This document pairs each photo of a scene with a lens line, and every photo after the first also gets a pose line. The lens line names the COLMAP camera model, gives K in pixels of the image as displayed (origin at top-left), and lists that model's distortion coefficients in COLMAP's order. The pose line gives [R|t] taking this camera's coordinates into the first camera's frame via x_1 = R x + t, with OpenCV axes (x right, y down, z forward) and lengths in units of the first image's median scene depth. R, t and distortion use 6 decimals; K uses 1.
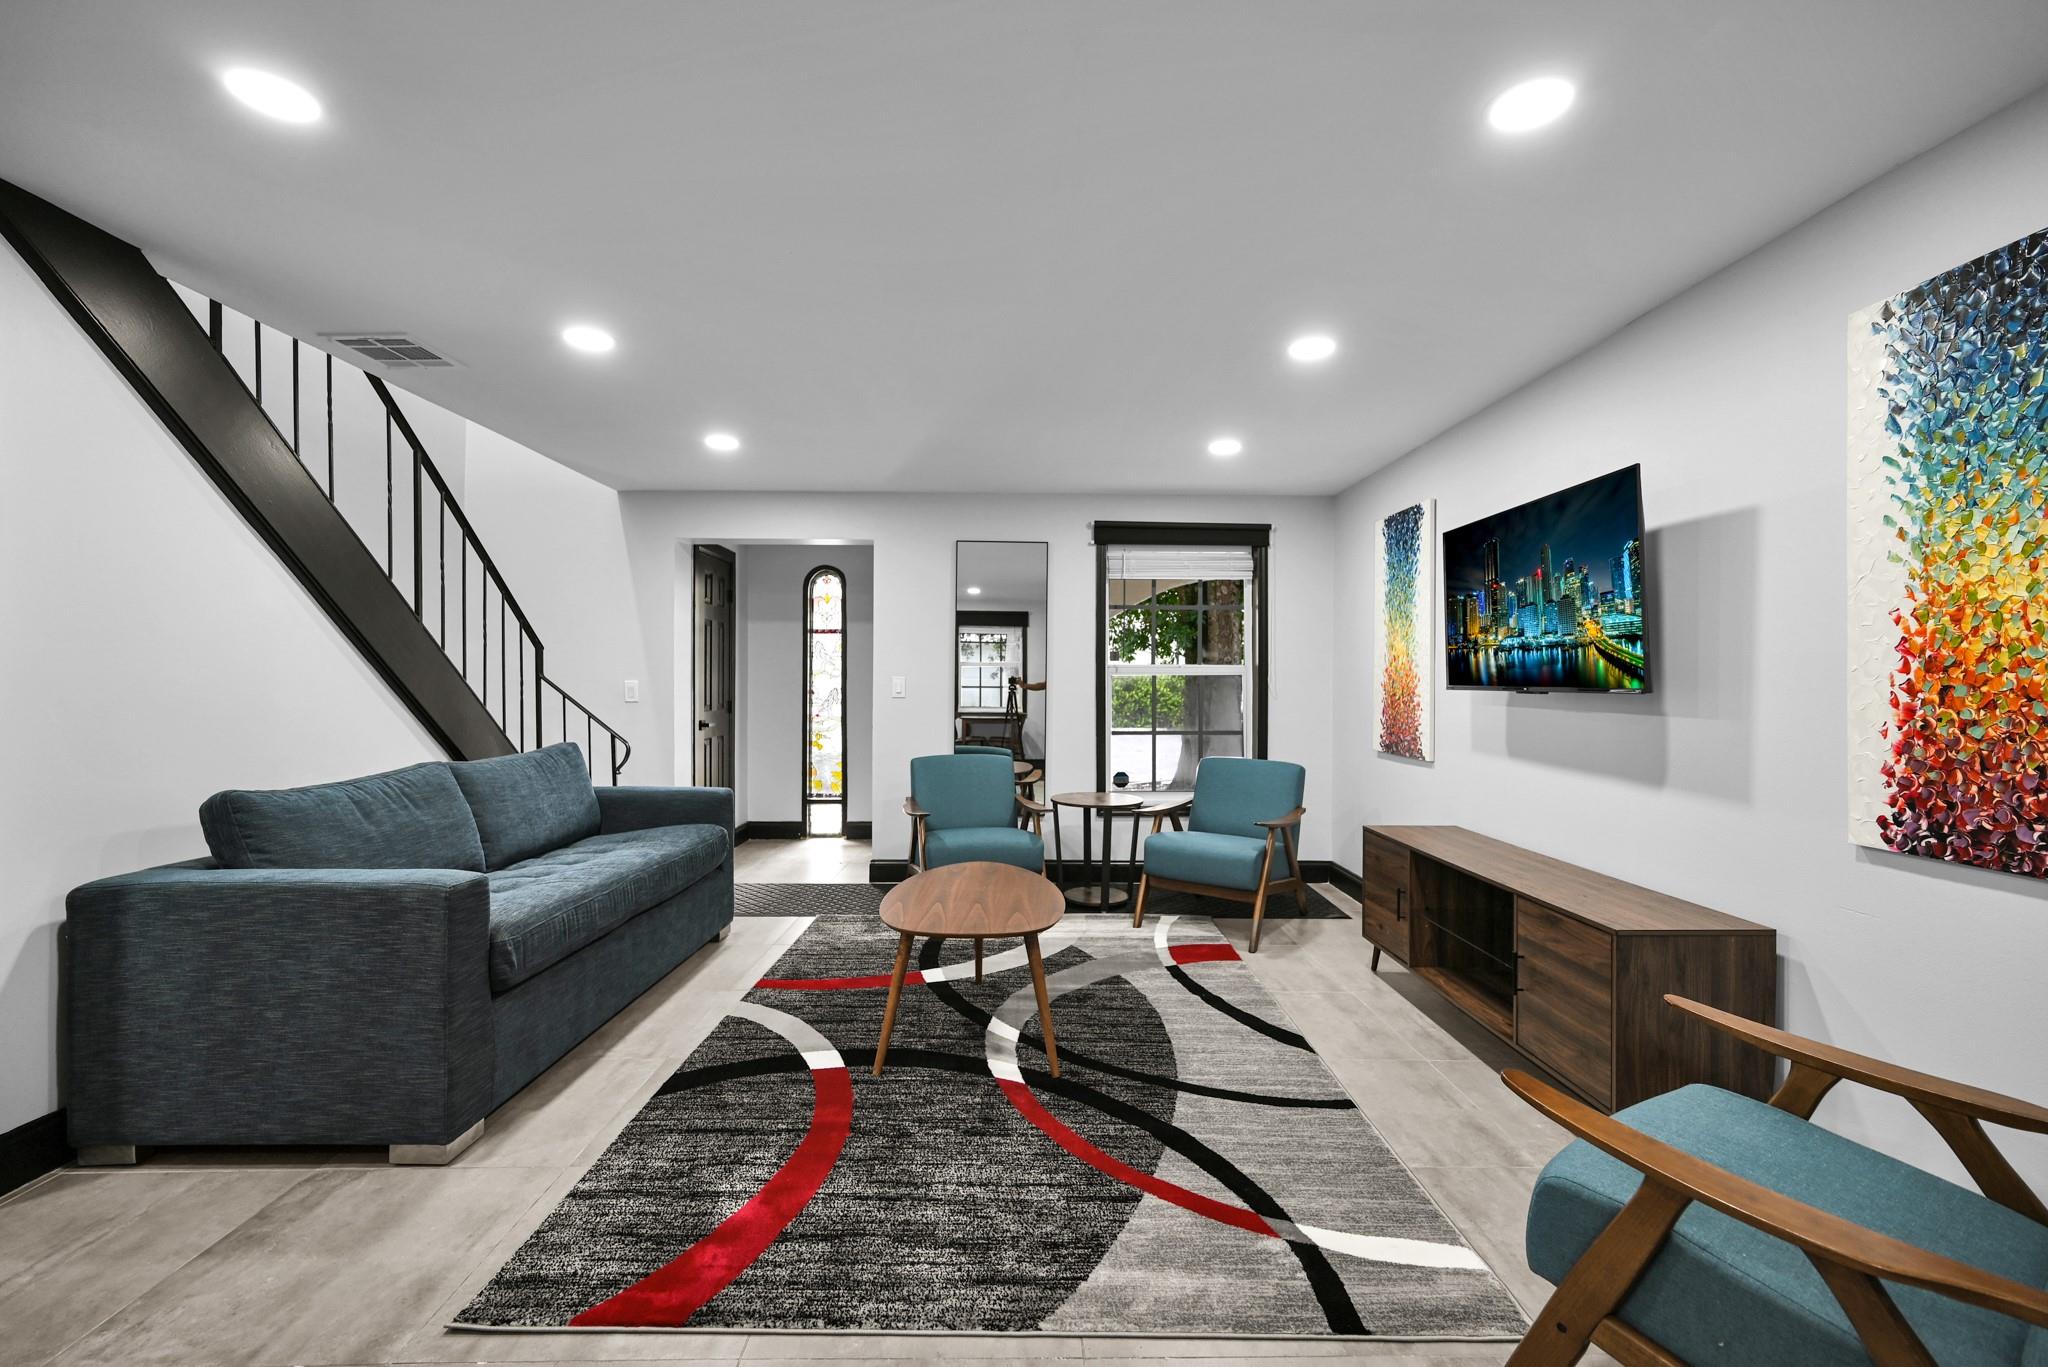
lens RADIAL K [[863.0, 0, 1036.6], [0, 863.0, 684.2], [0, 0, 1]] dist [-0.002676, 0.000432]
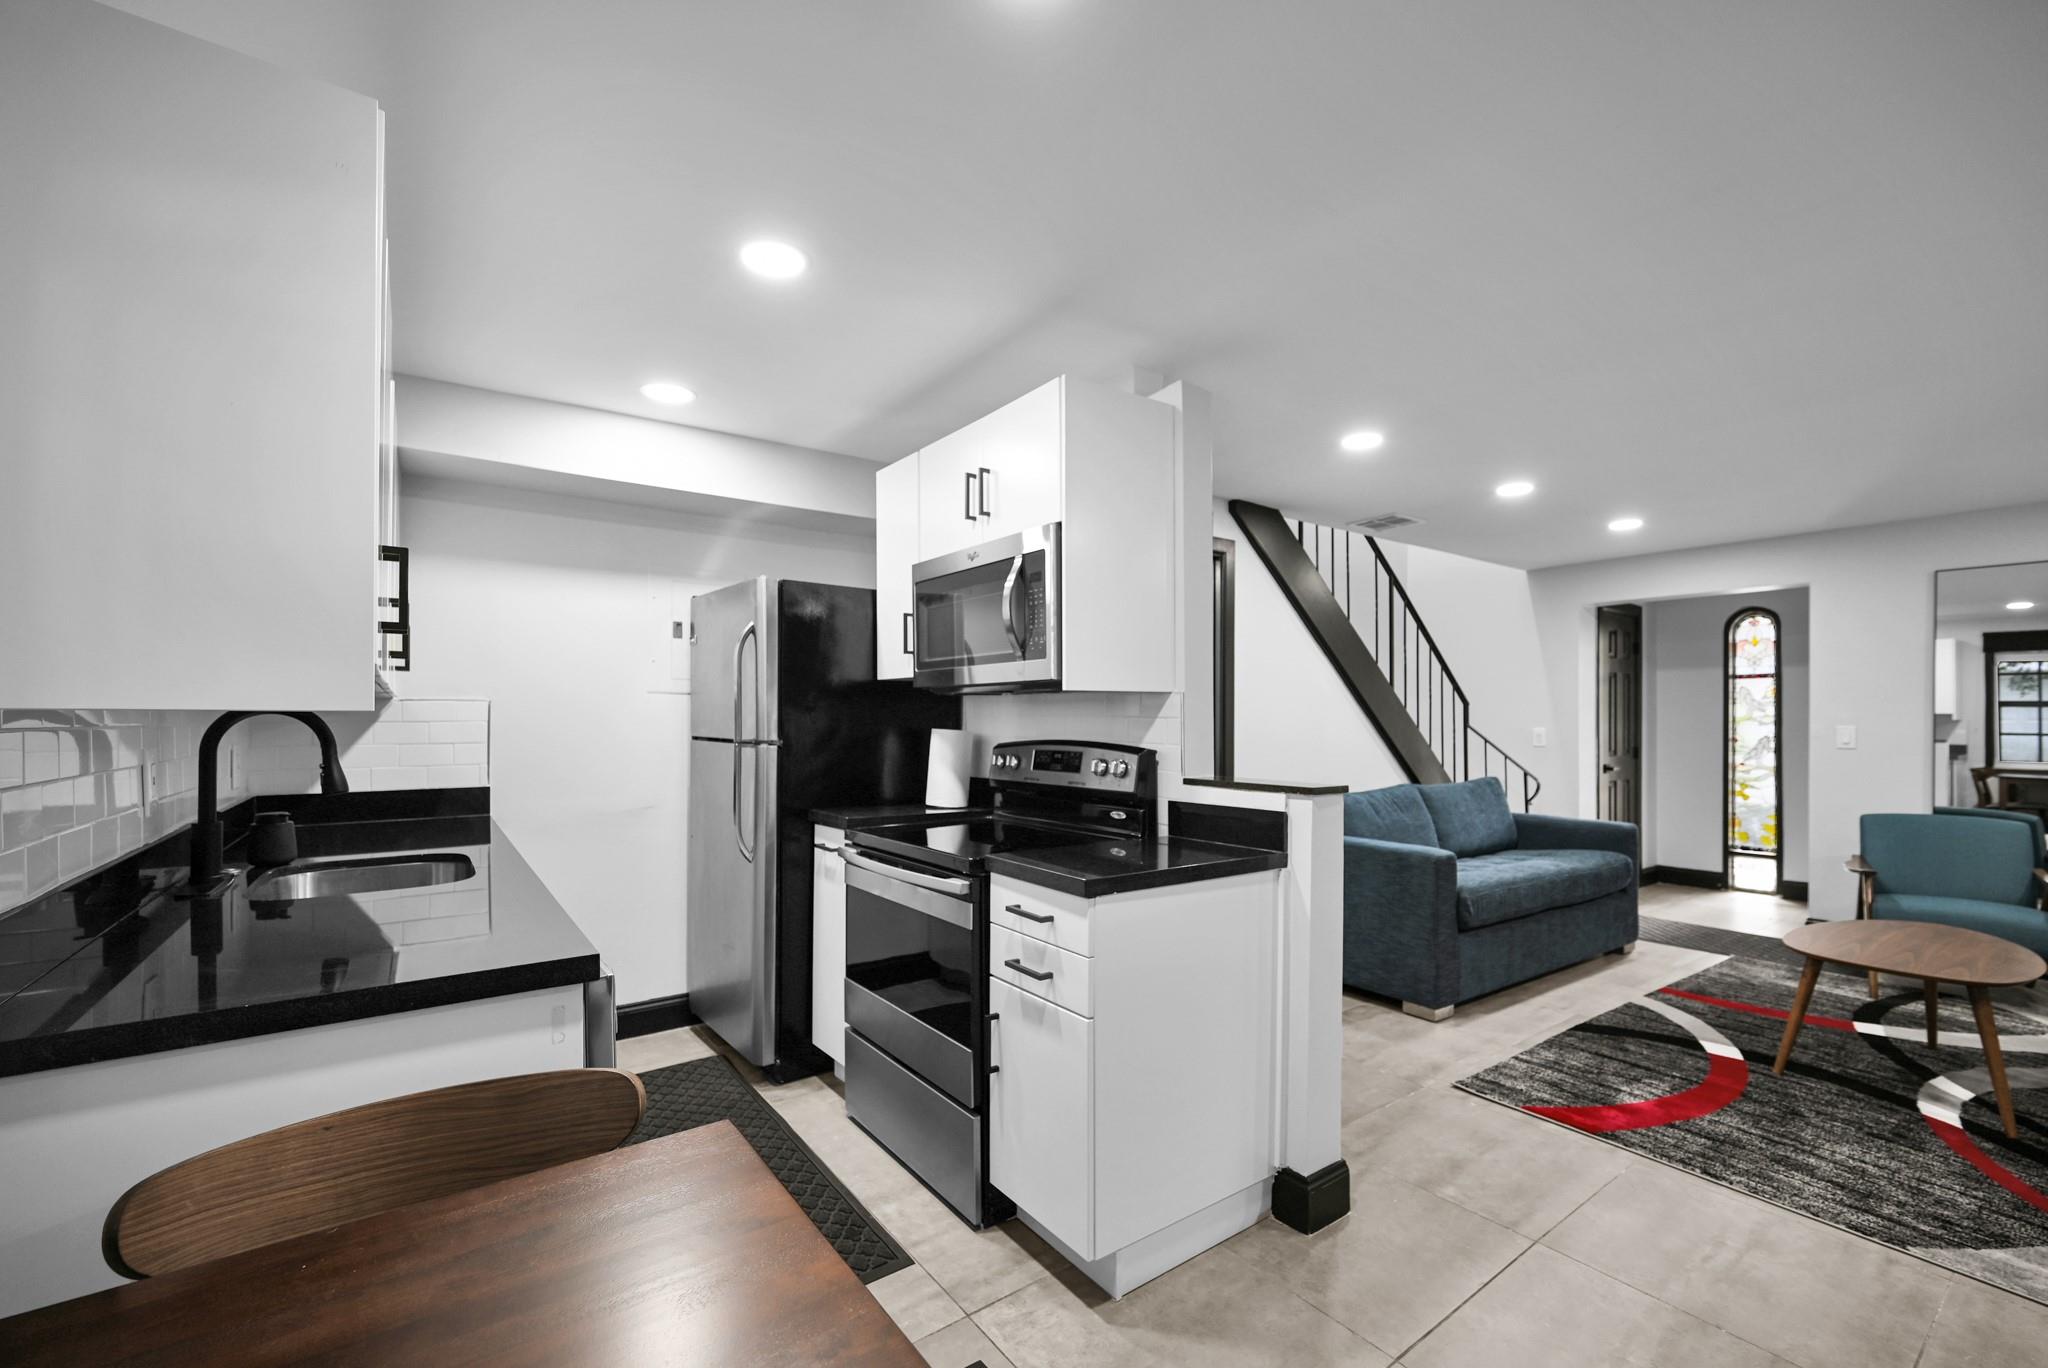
lens RADIAL K [[850.6, 0, 1024.5], [0, 850.6, 718.7], [0, 0, 1]] dist [-0.000163, -0.000160]
pose [[0.565460, -0.005243, -0.824759, 0.186887], [-0.001504, 0.999972, -0.007388, -0.015437], [0.824774, 0.005418, 0.565436, -0.482554]]
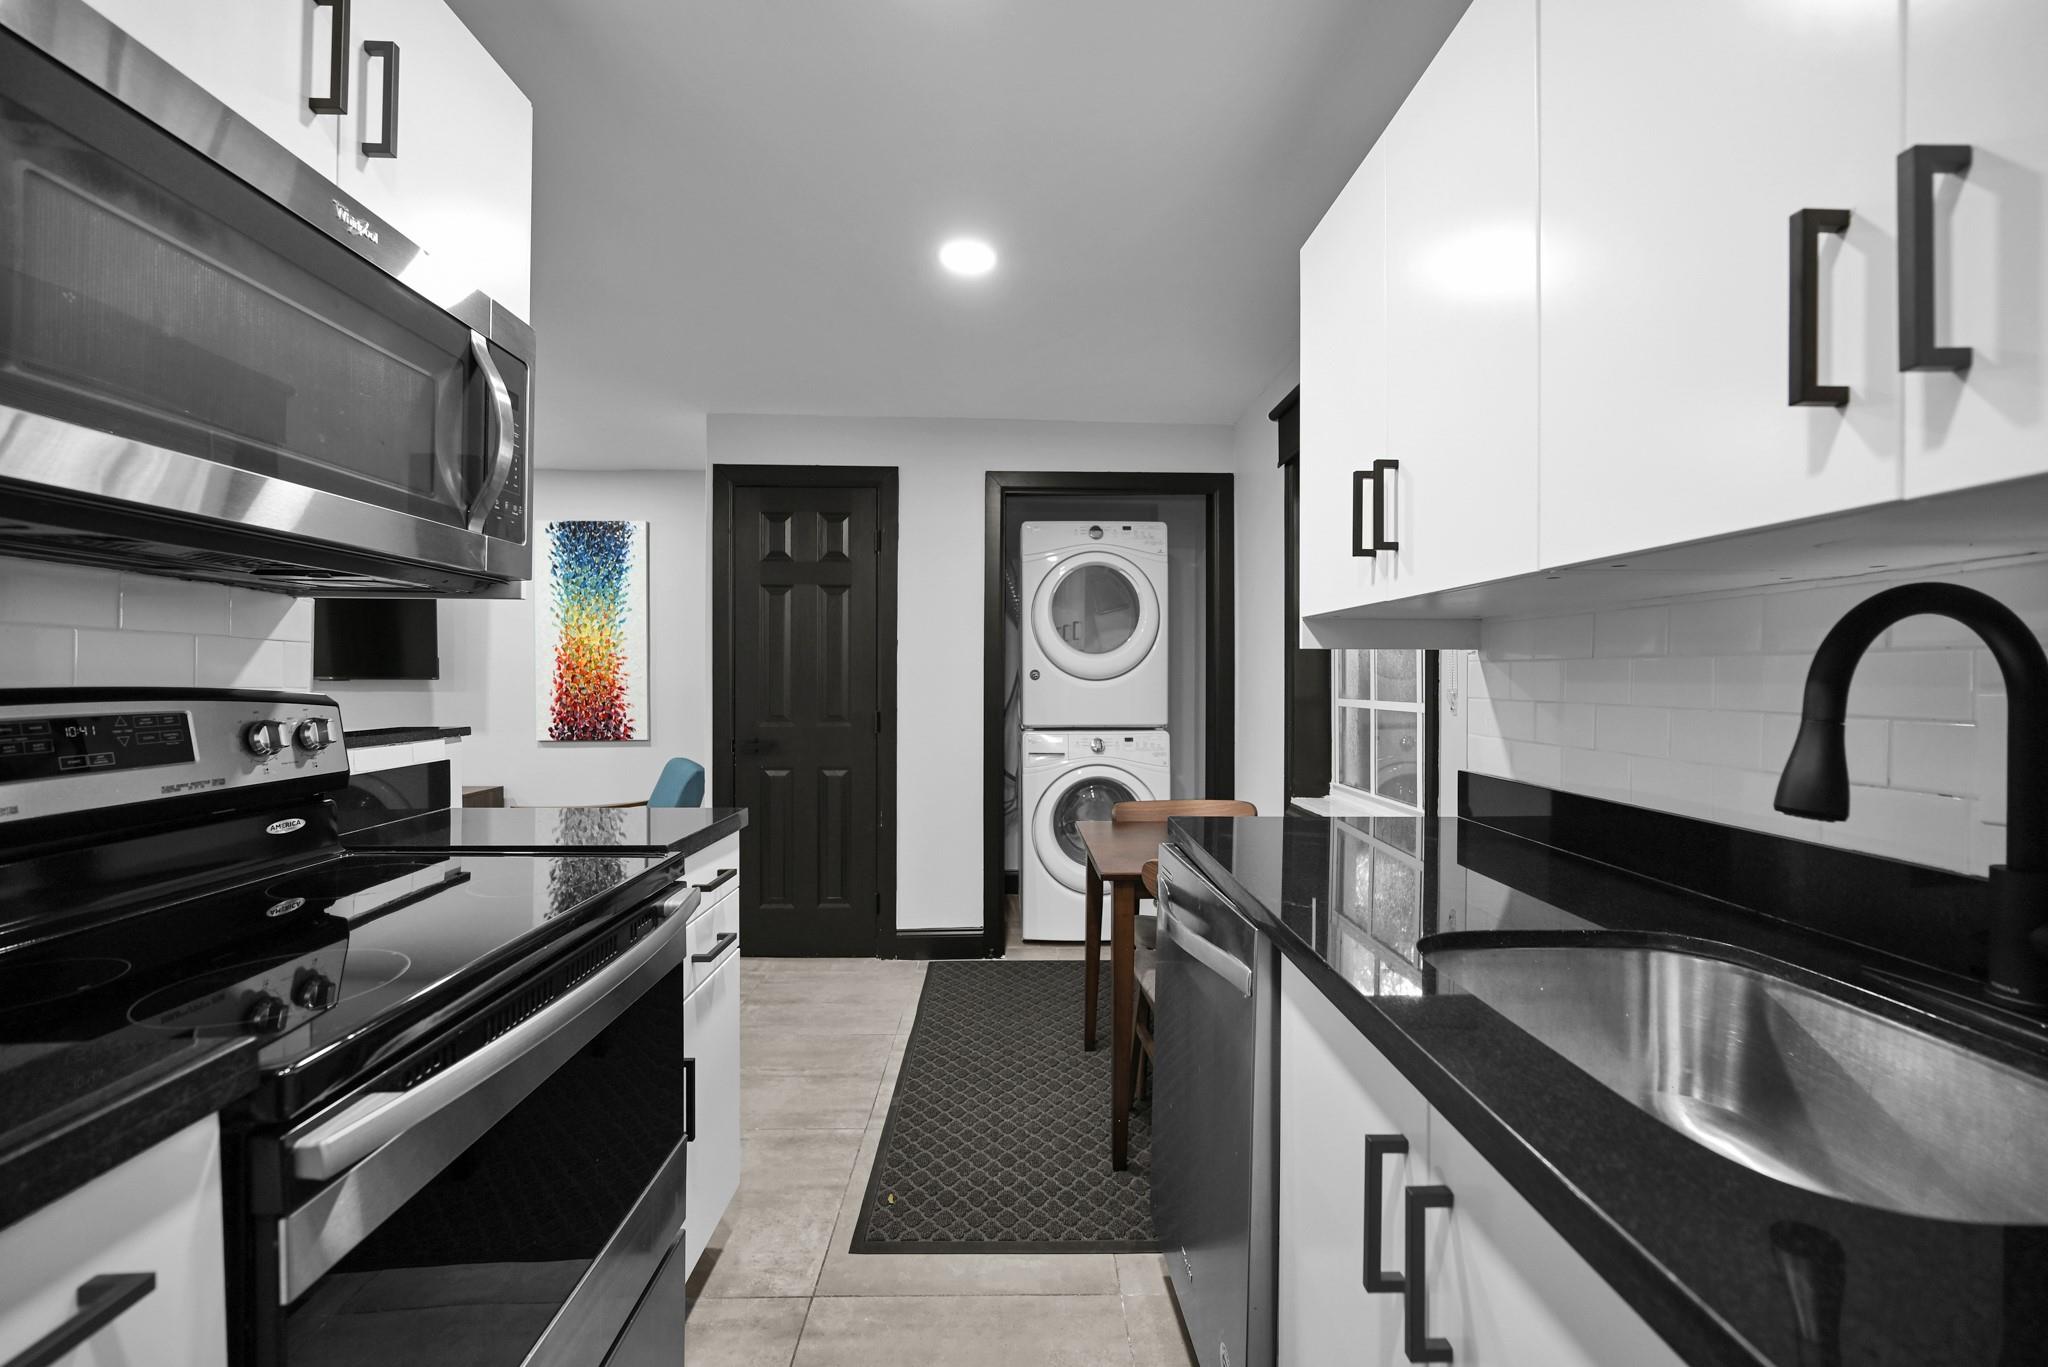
lens RADIAL K [[762.3, 0, 1019.5], [0, 762.3, 677.0], [0, 0, 1]] dist [-0.000067, 0.000057]
pose [[0.017459, -0.006294, 0.999828, -0.880513], [0.000695, 0.999980, 0.006282, -0.004083], [-0.999847, 0.000585, 0.017463, -0.293561]]
